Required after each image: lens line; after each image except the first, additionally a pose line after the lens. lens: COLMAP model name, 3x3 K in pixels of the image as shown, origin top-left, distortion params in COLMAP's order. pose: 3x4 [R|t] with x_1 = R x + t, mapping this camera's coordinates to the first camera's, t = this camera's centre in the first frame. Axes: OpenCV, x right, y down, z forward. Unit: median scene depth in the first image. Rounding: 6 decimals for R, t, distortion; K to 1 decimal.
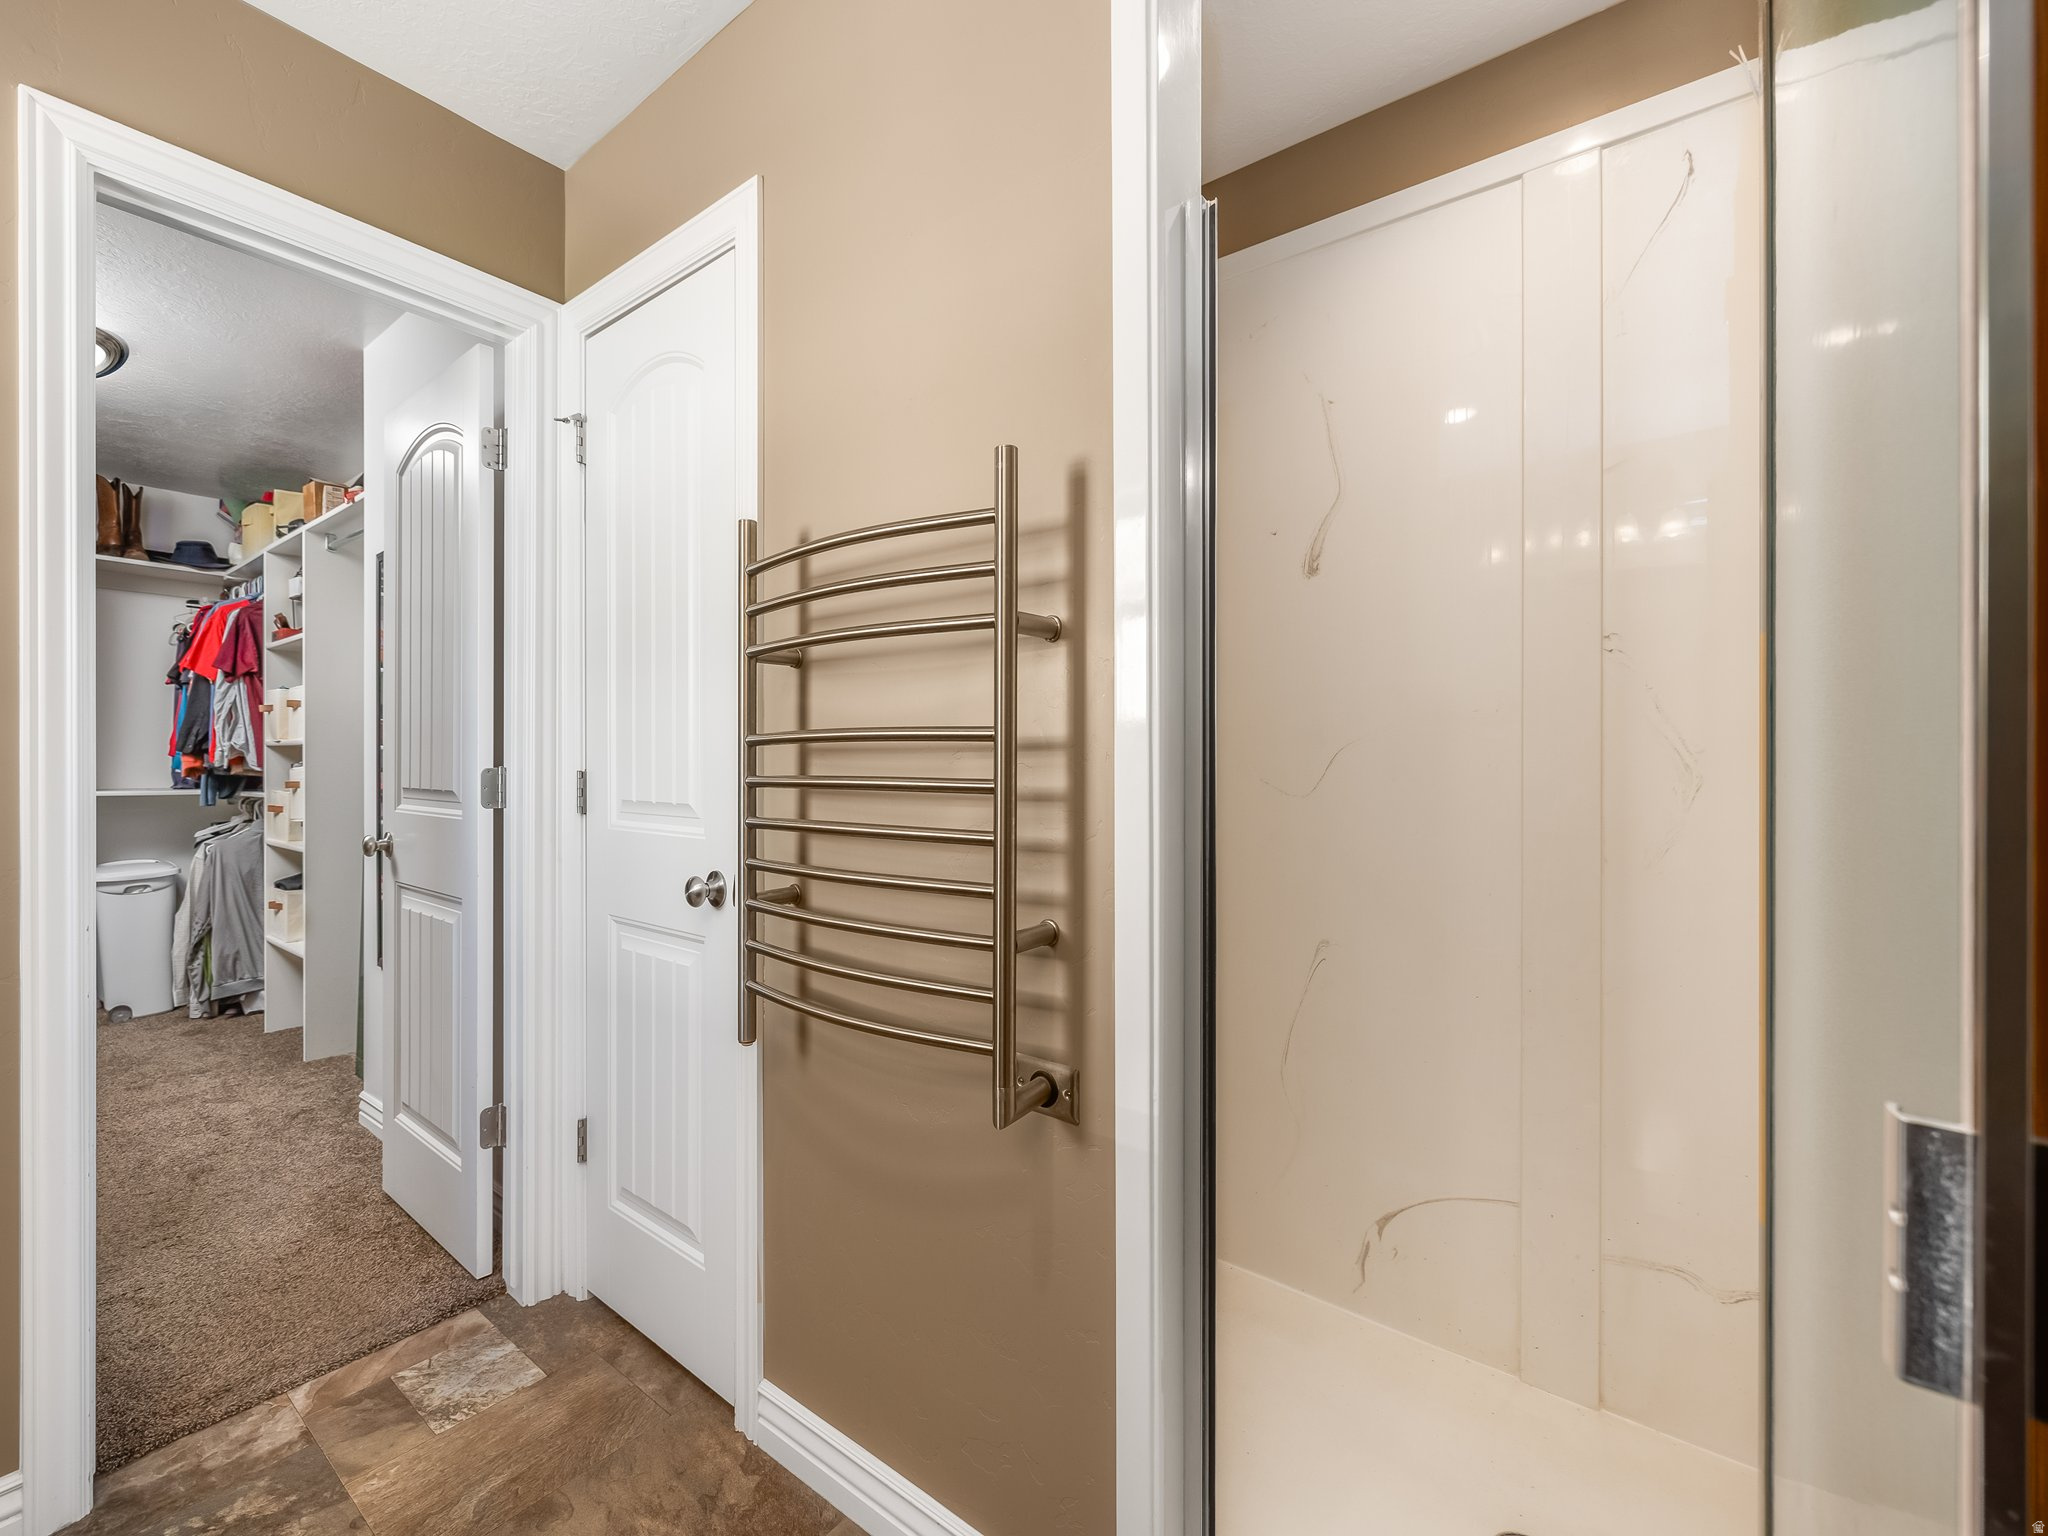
lens RADIAL K [[868.8, 0, 999.0], [0, 868.8, 762.3], [0, 0, 1]] dist [0.000031, -0.000705]
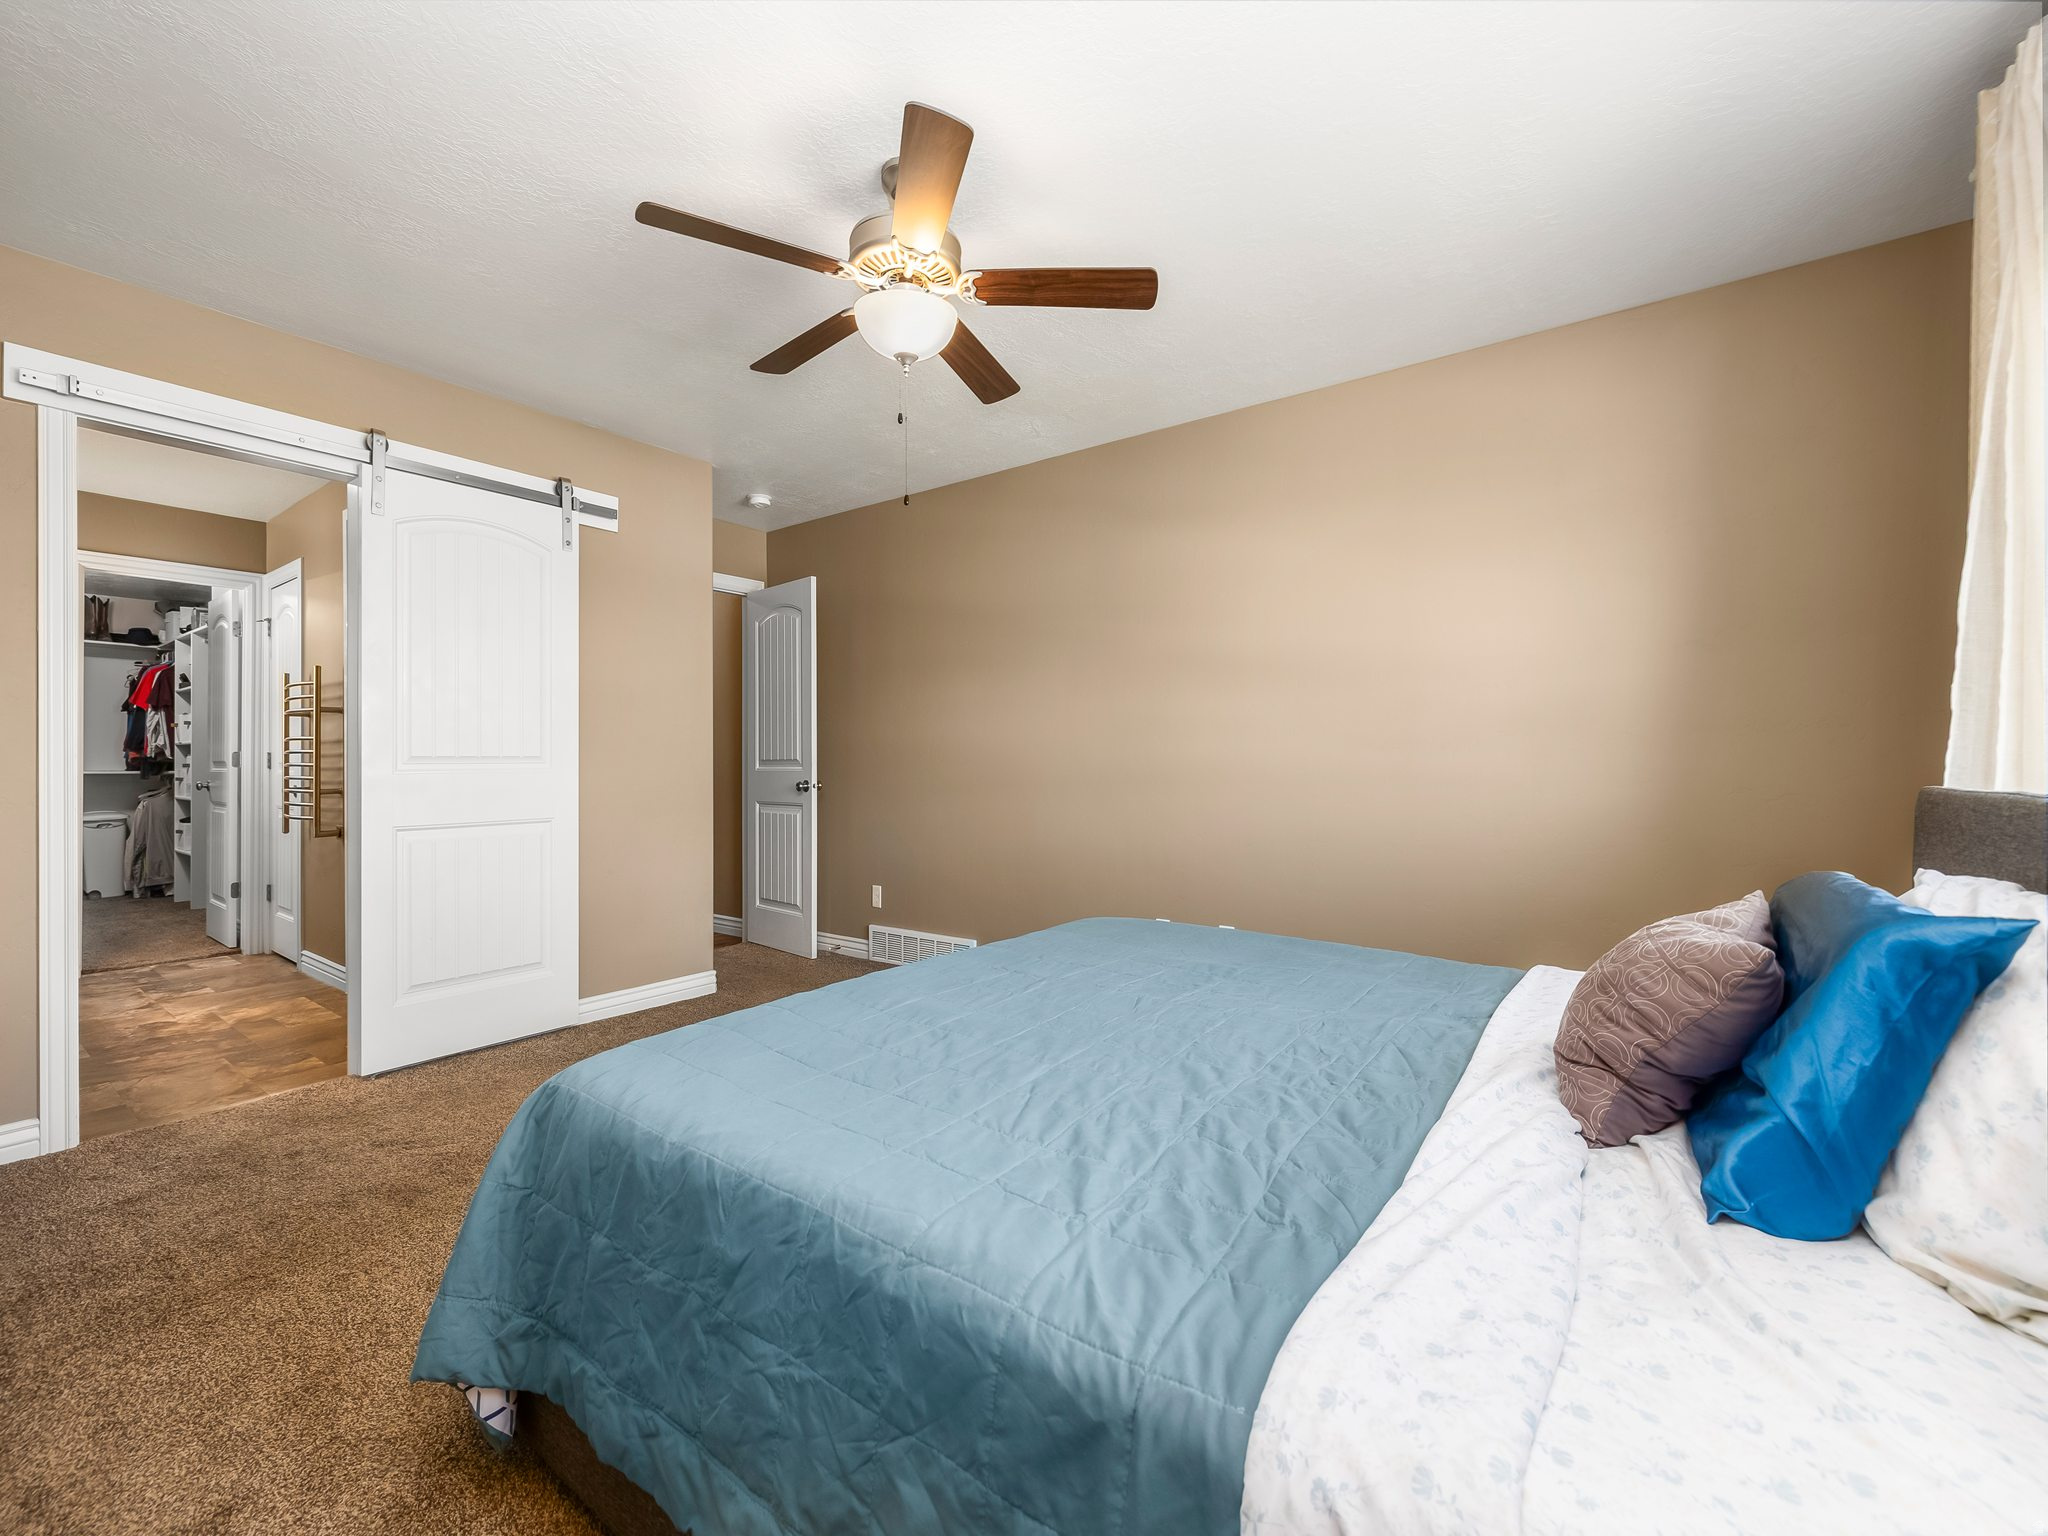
lens RADIAL K [[868.8, 0, 991.2], [0, 868.8, 758.3], [0, 0, 1]] dist [0.000031, -0.000705]
pose [[0.999979, -0.001060, 0.006418, 0.873323], [0.001122, 0.999953, -0.009675, 0.028516], [-0.006407, 0.009682, 0.999933, -0.850277]]
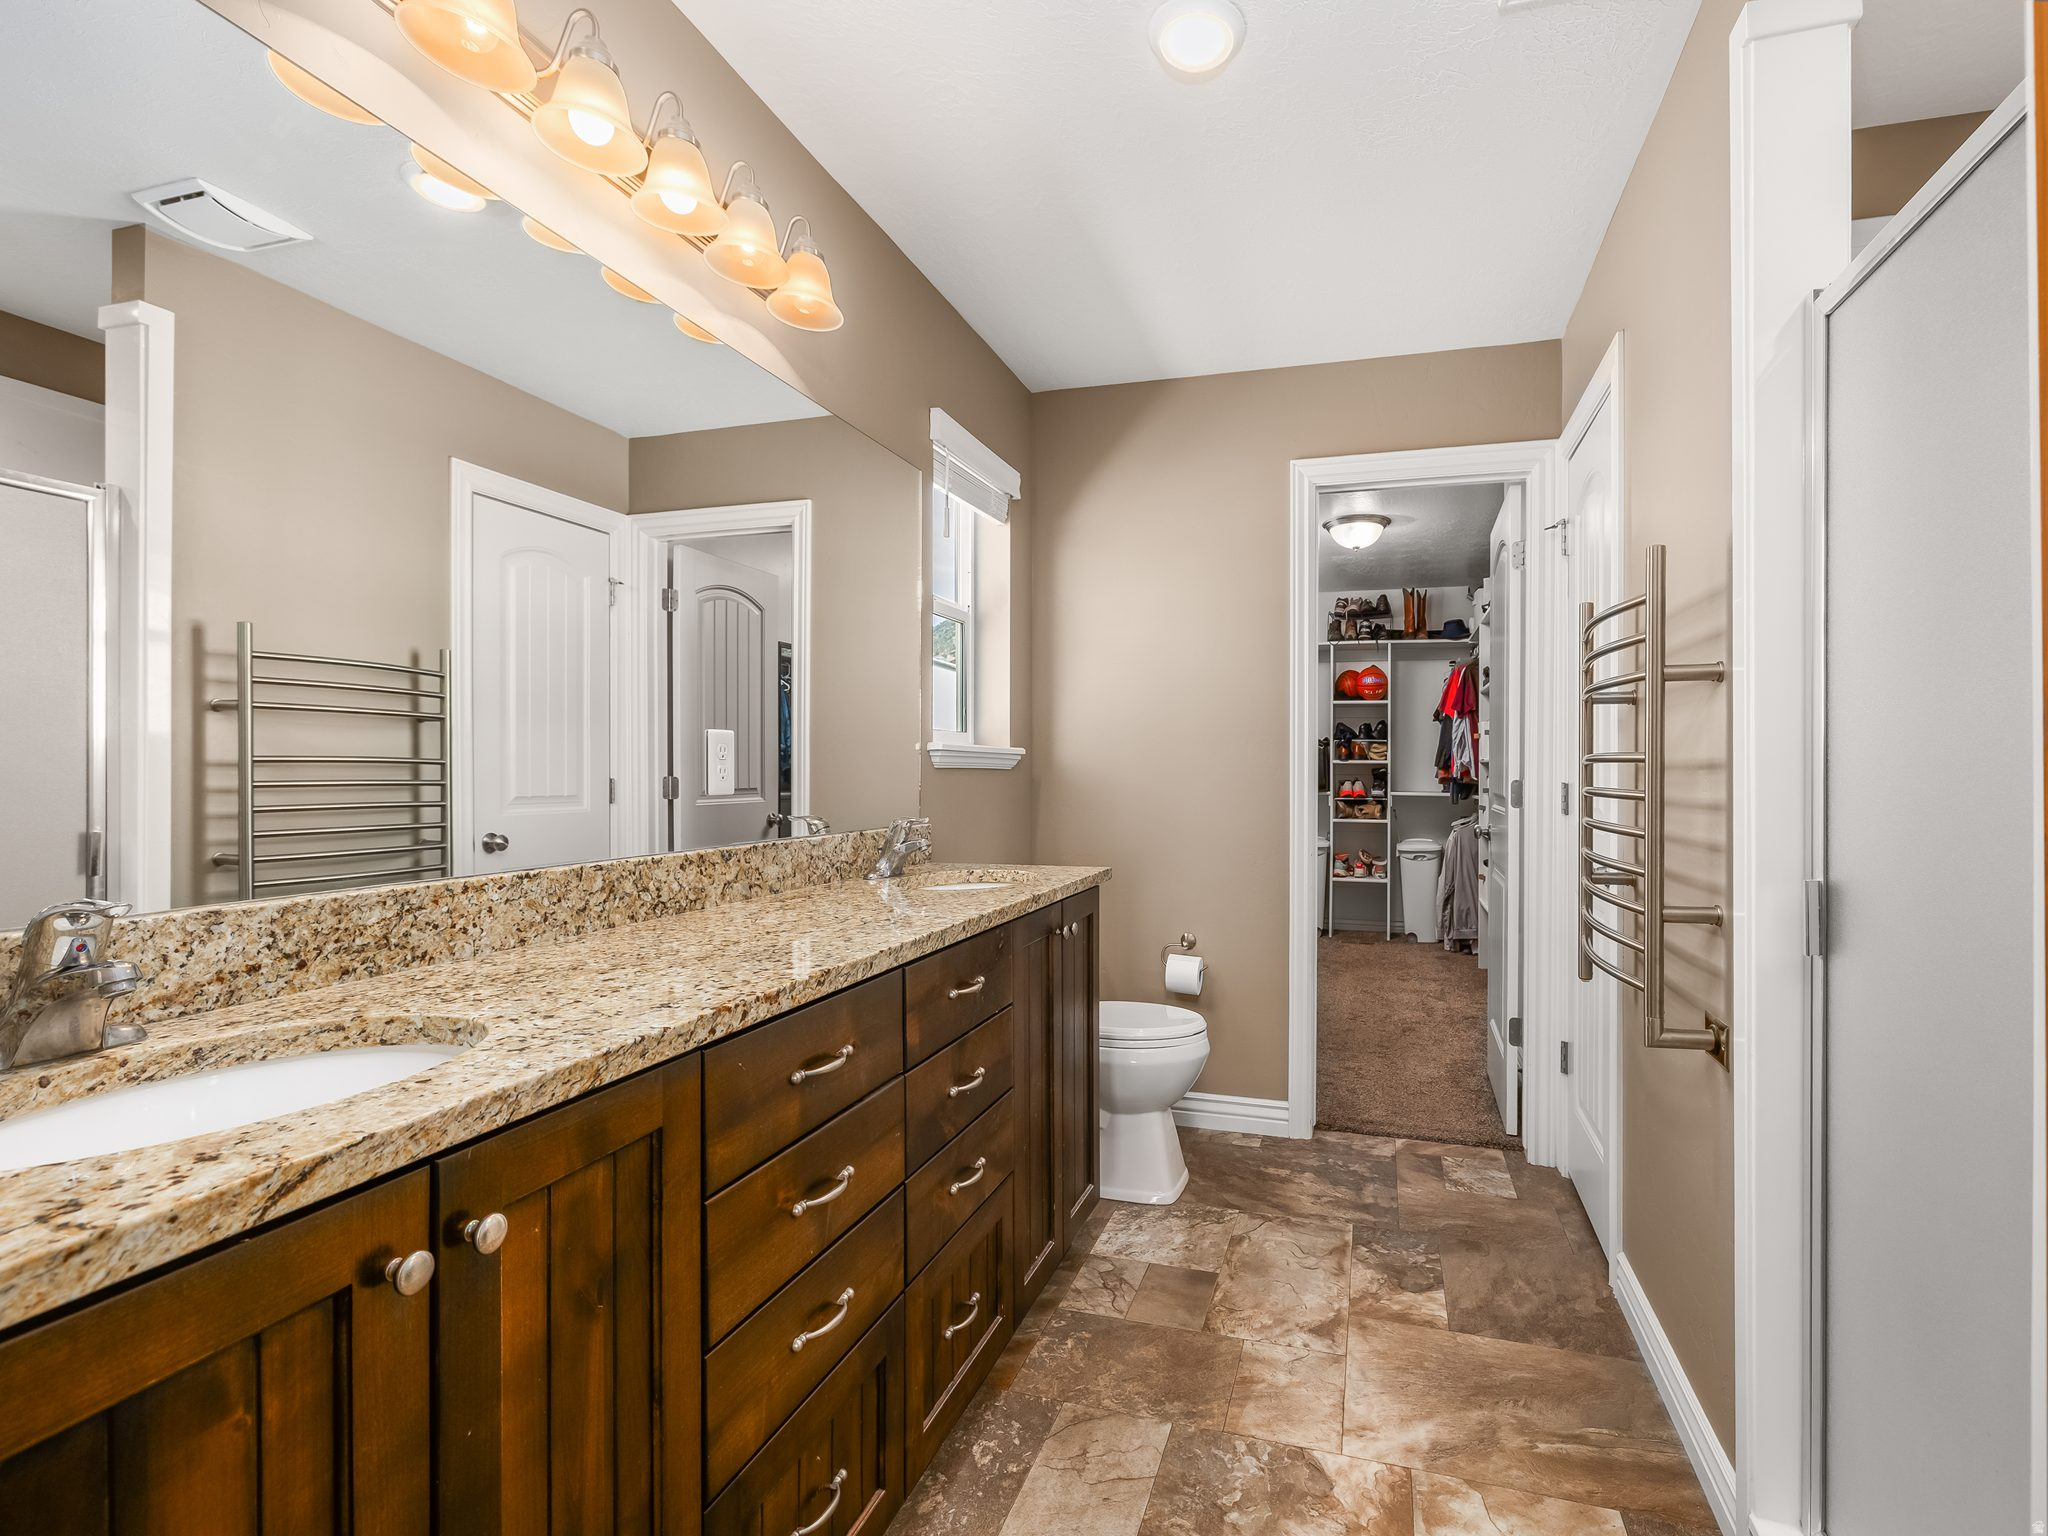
lens RADIAL K [[868.8, 0, 1025.9], [0, 868.8, 769.7], [0, 0, 1]] dist [0.000031, -0.000705]
pose [[0.278861, -0.000502, -0.960331, 0.294497], [-0.004768, 0.999987, -0.001907, -0.001199], [0.960320, 0.005110, 0.278855, -0.089859]]
